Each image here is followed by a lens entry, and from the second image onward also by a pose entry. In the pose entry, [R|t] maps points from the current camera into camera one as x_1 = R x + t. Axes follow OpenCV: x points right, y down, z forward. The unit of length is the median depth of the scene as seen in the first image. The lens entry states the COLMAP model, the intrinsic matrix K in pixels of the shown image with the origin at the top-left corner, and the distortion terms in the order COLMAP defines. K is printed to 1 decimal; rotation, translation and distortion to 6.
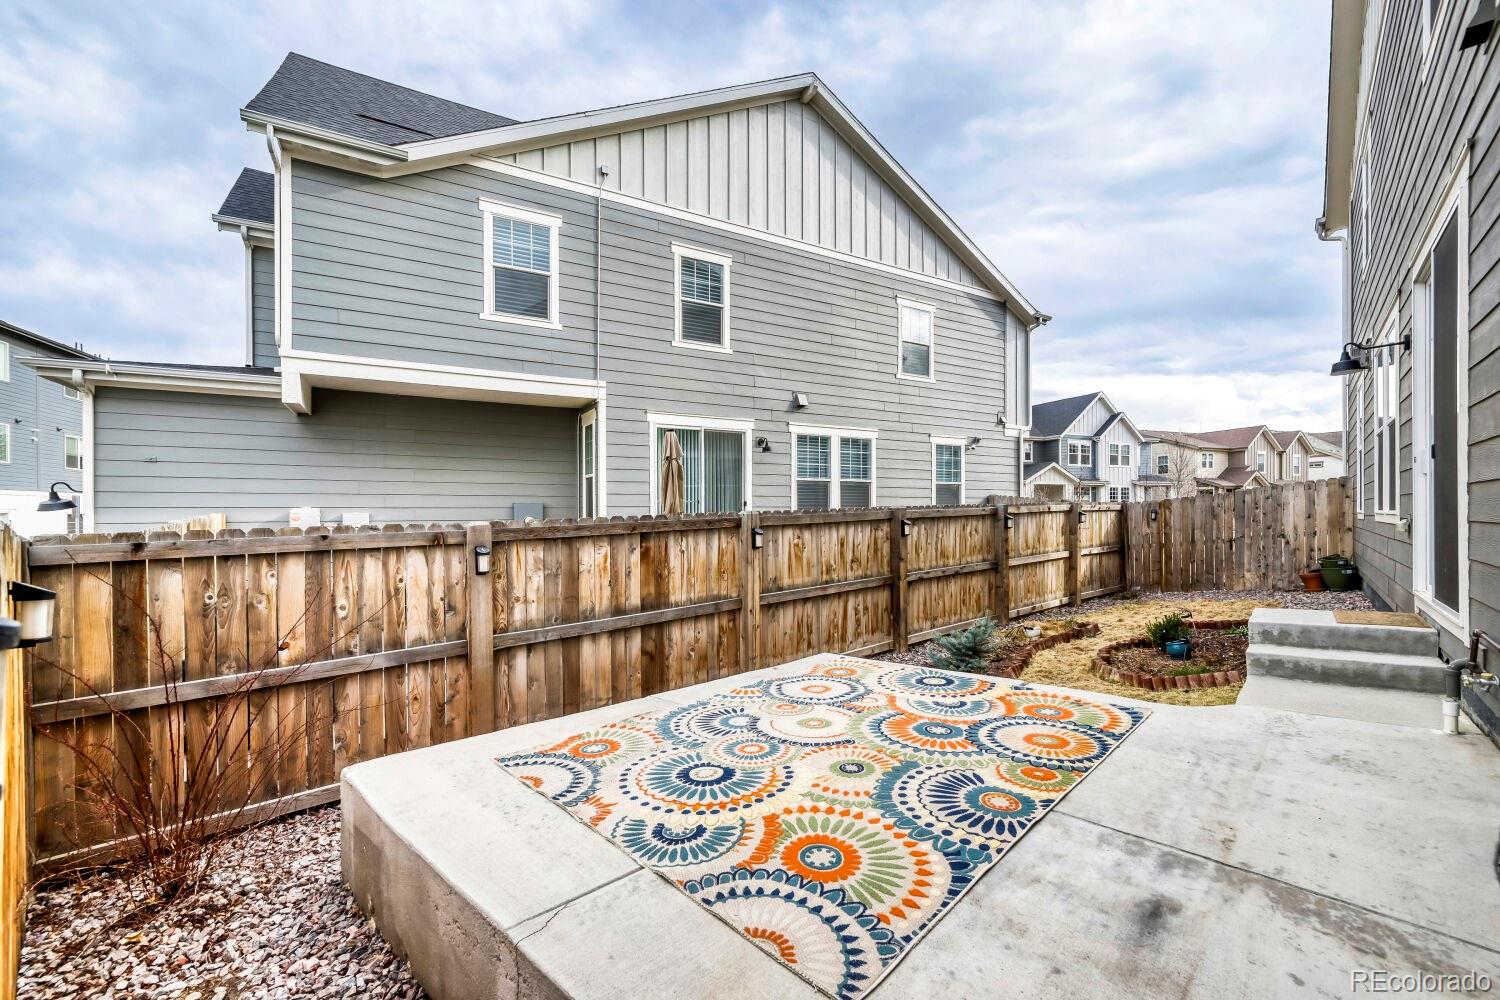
lens RADIAL K [[620.2, 0, 752.8], [0, 620.2, 504.1], [0, 0, 1]] dist [-0.003231, -0.000277]
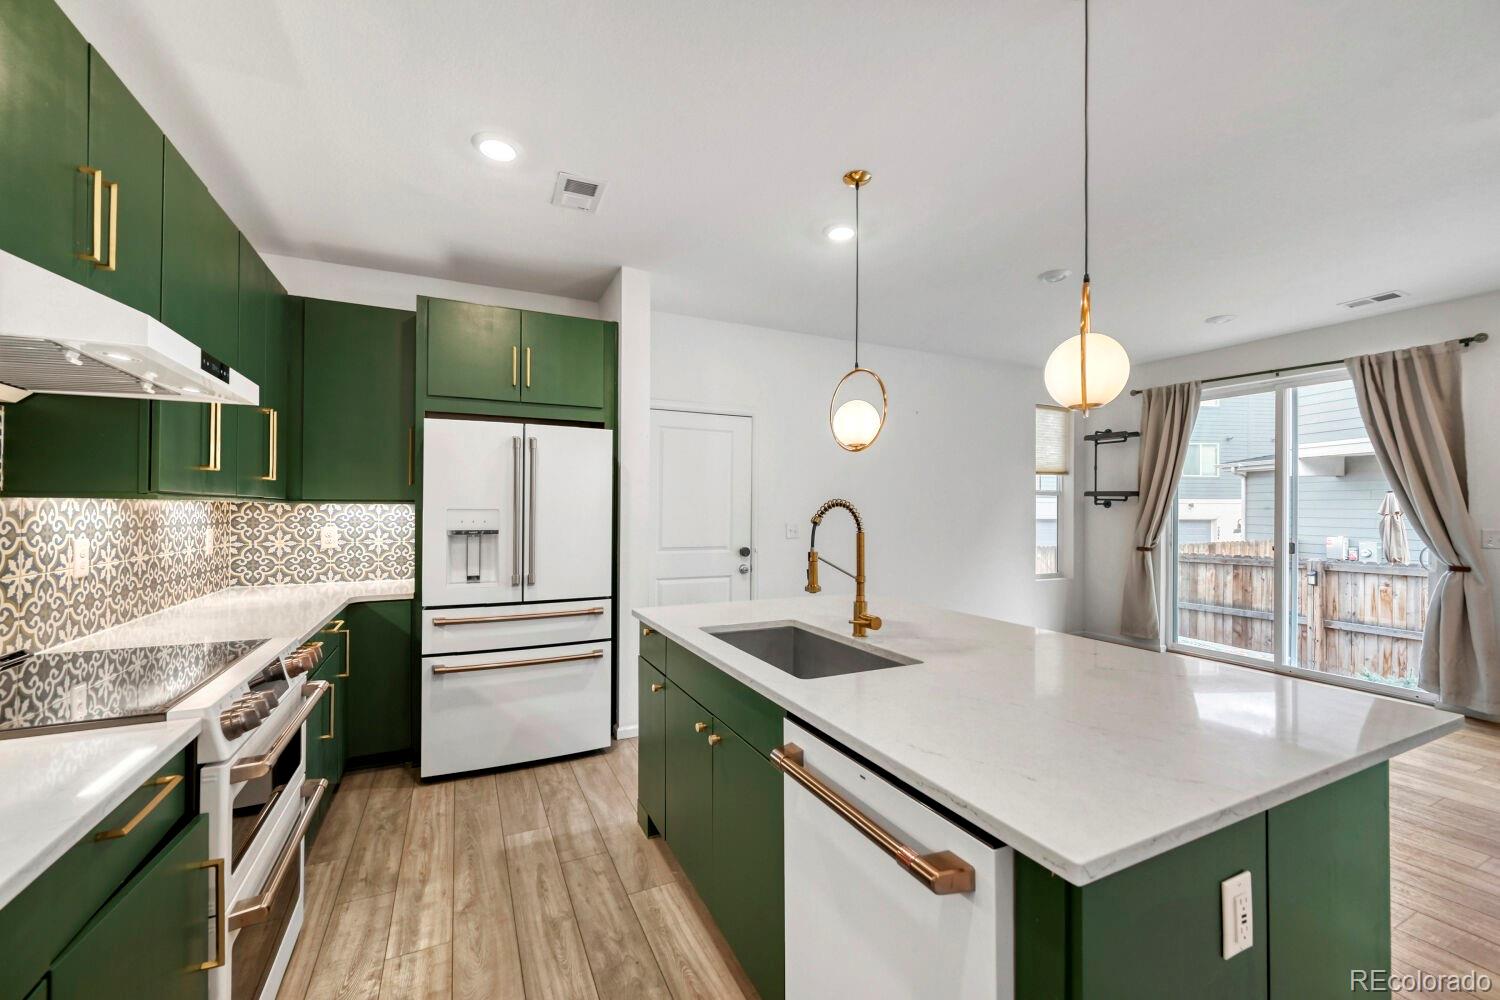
lens RADIAL K [[620.2, 0, 750.6], [0, 620.2, 510.7], [0, 0, 1]] dist [-0.003231, -0.000277]
pose [[-0.362923, 0.009574, -0.931770, 2.018694], [0.008694, 0.999938, 0.006888, -0.135627], [0.931778, -0.005601, -0.362984, 0.342075]]
